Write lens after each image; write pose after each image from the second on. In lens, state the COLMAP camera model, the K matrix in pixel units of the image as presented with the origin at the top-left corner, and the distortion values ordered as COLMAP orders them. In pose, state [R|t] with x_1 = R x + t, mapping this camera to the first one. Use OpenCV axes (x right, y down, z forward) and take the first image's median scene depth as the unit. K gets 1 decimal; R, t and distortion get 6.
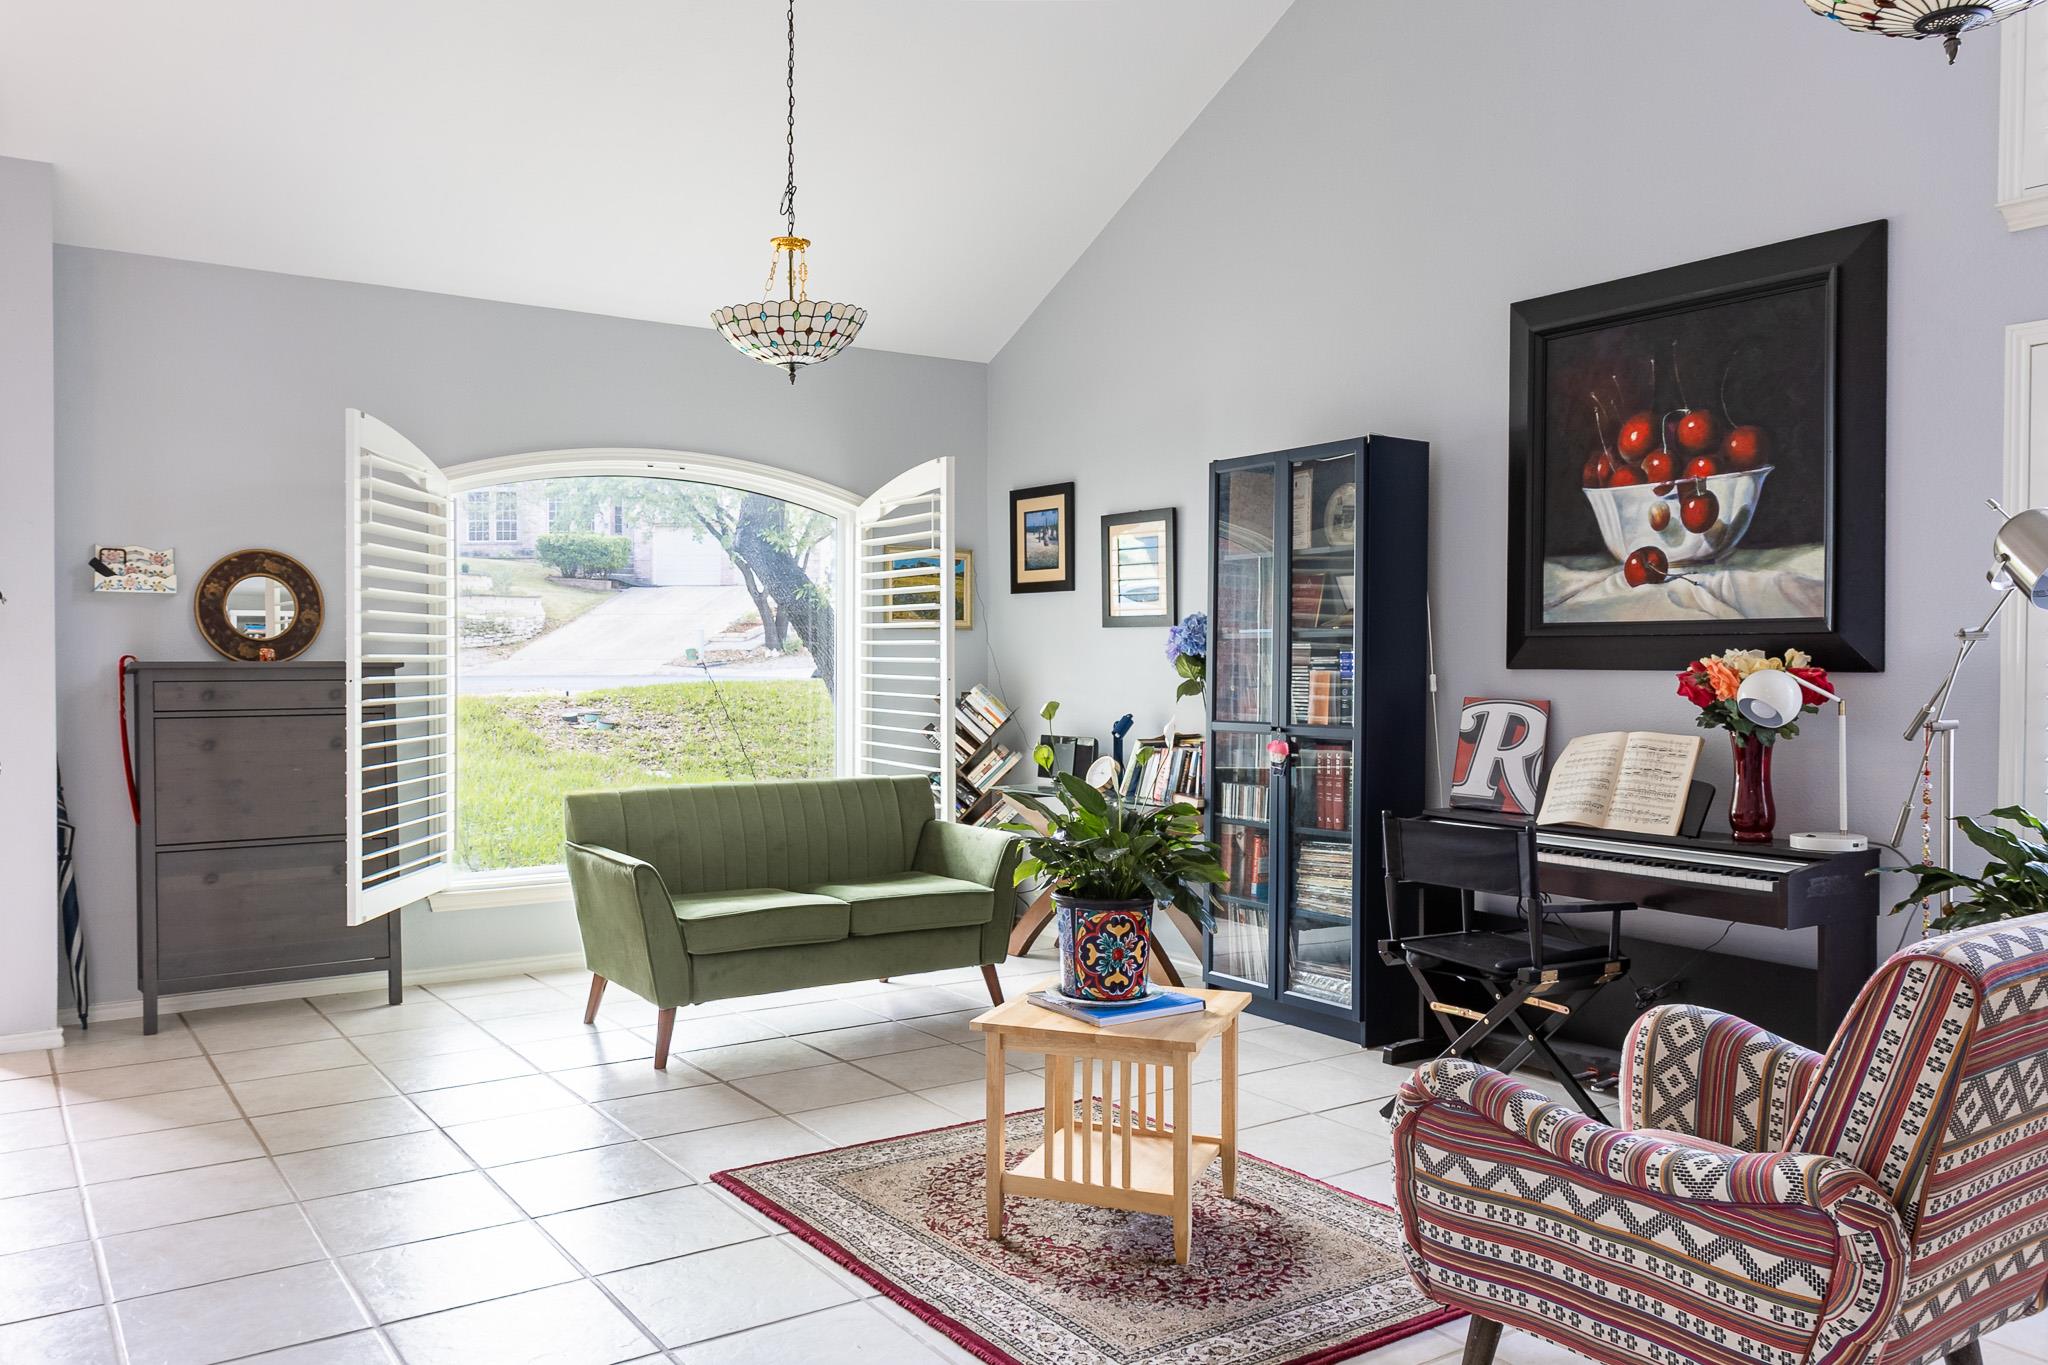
lens RADIAL K [[1521.4, 0, 1080.6], [0, 1521.4, 668.2], [0, 0, 1]] dist [0.003952, -0.001662]
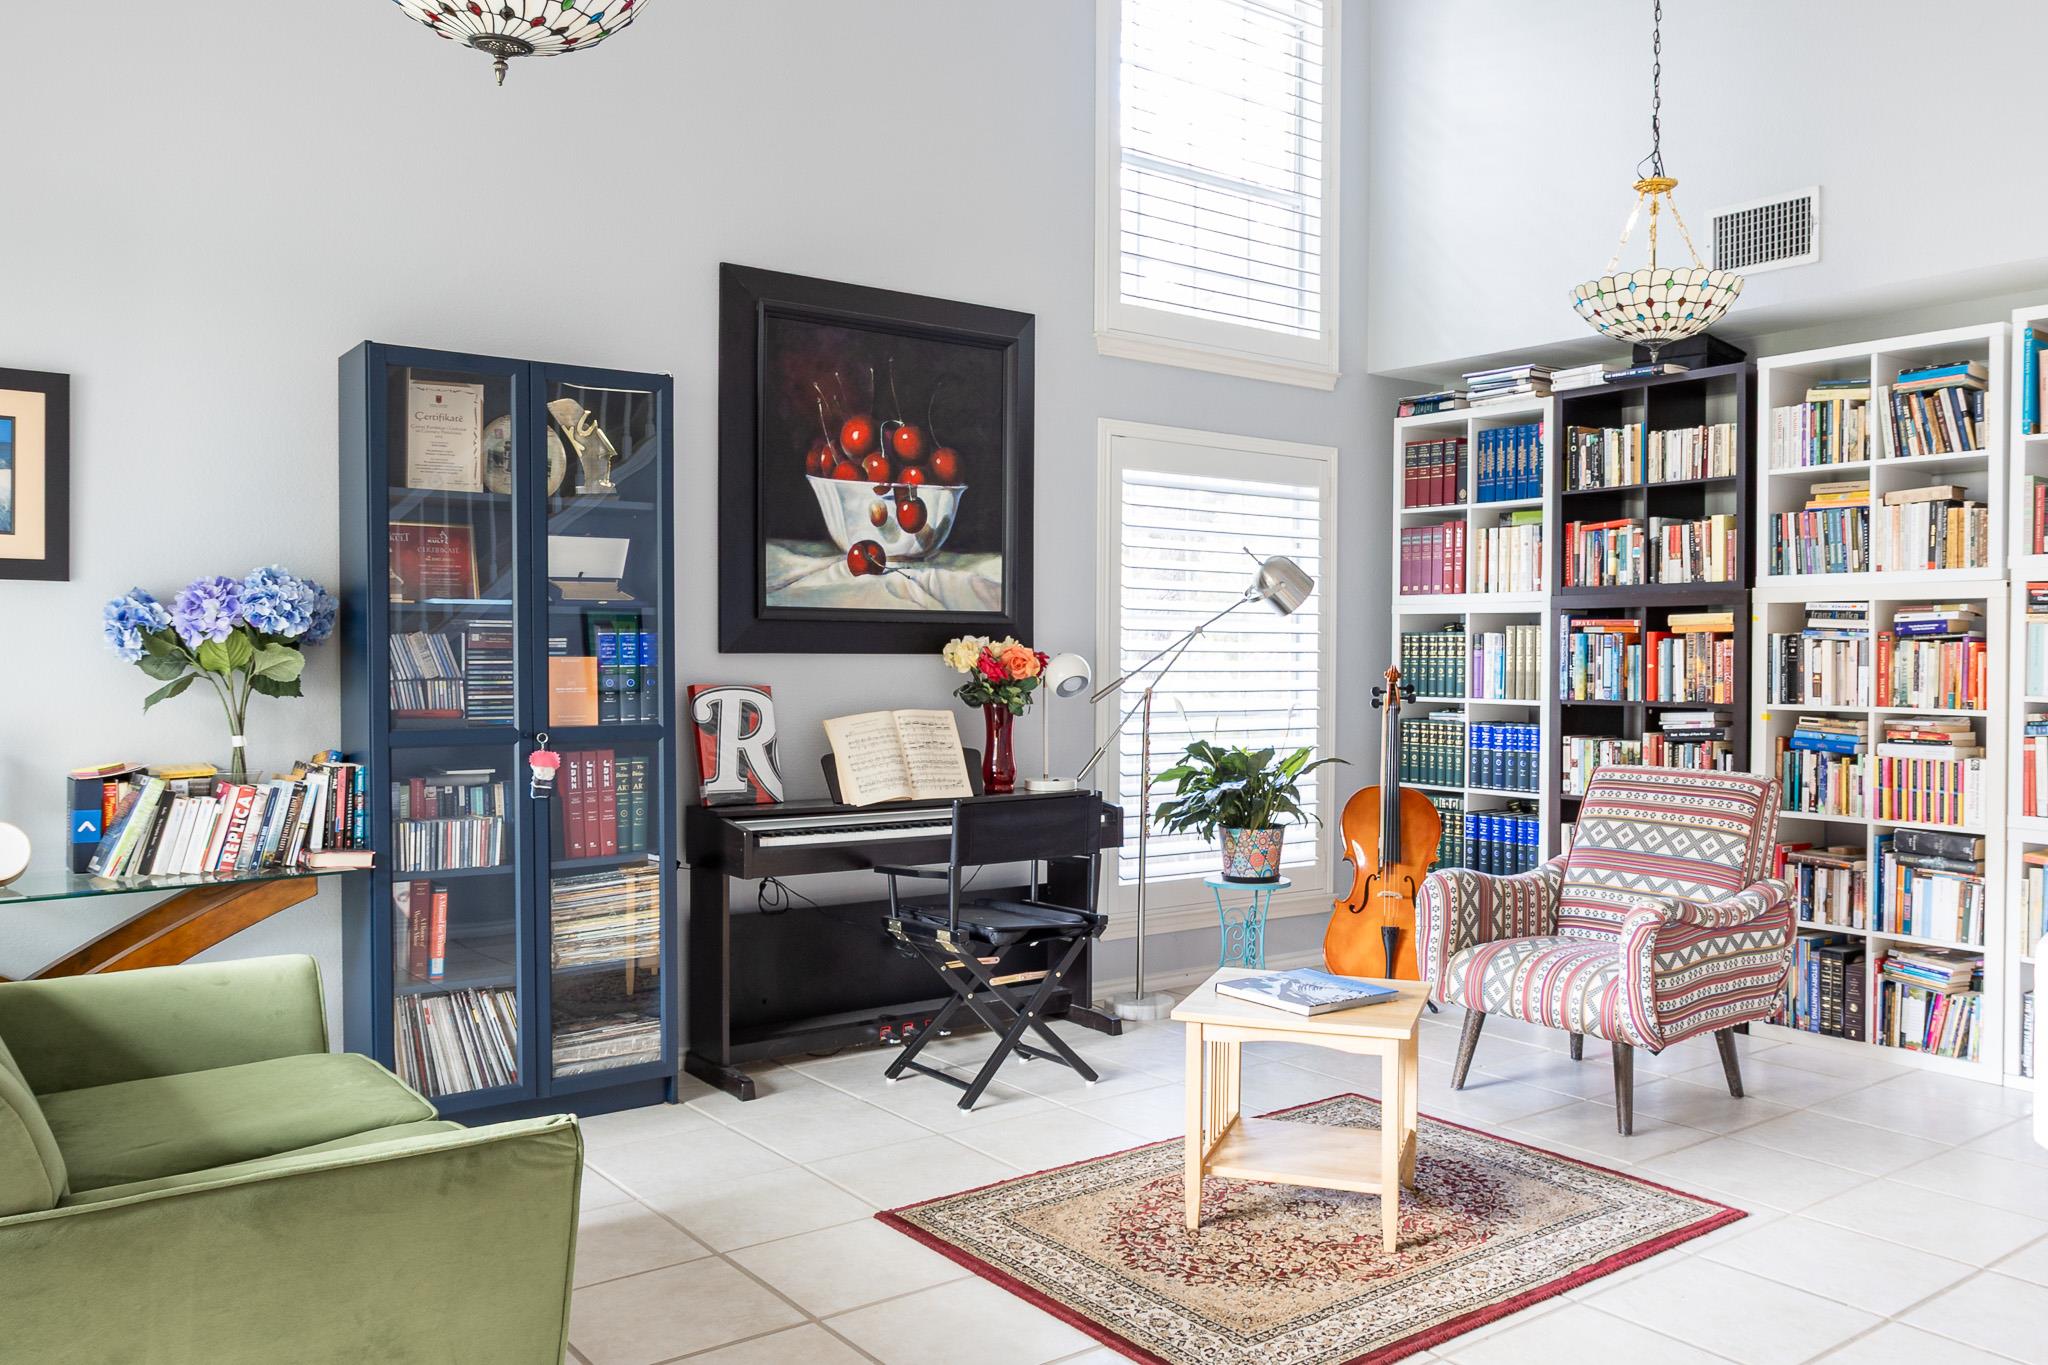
lens RADIAL K [[1565.1, 0, 1040.3], [0, 1565.1, 671.5], [0, 0, 1]] dist [0.011714, -0.012183]
pose [[-0.008656, -0.018421, 0.999793, -0.765995], [-0.001315, 0.999830, 0.018411, -0.006896], [-0.999962, -0.001156, -0.008679, 0.909030]]
